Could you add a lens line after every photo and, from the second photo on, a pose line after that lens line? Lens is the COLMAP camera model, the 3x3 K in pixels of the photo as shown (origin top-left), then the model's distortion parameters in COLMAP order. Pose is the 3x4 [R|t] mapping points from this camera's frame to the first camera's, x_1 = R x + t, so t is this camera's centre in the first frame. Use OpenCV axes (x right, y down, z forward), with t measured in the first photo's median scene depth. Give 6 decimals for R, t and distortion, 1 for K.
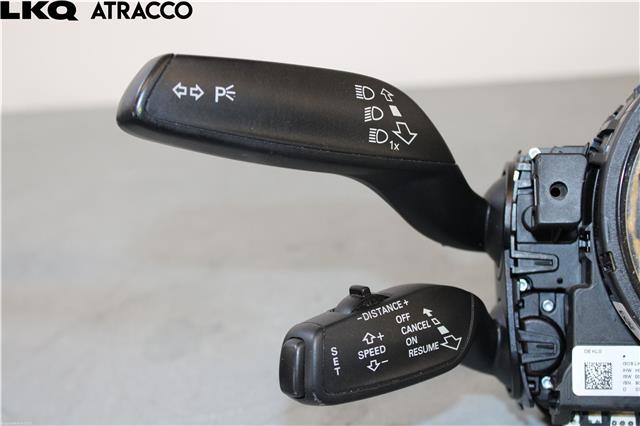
lens RADIAL K [[1174.5, 0, 320.0], [0, 1174.5, 213.0], [0, 0, 1]] dist [0.003897, 0.035466]
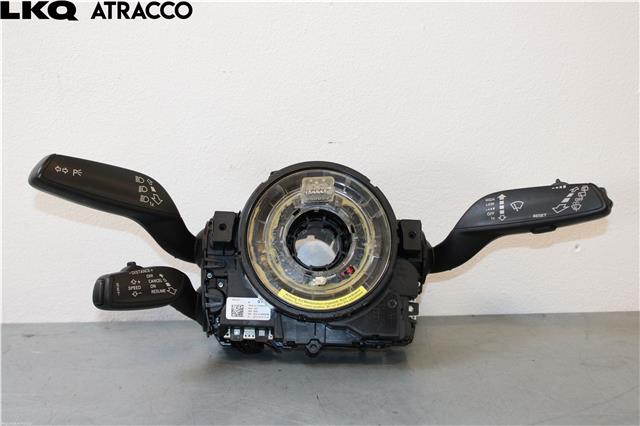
lens RADIAL K [[1022.6, 0, 320.0], [0, 1022.6, 213.0], [0, 0, 1]] dist [0.026821, 0.023837]
pose [[0.984926, 0.059464, 0.162432, 0.064189], [-0.031738, 0.985236, -0.168232, 0.284975], [-0.170037, 0.160541, 0.972273, -0.984465]]
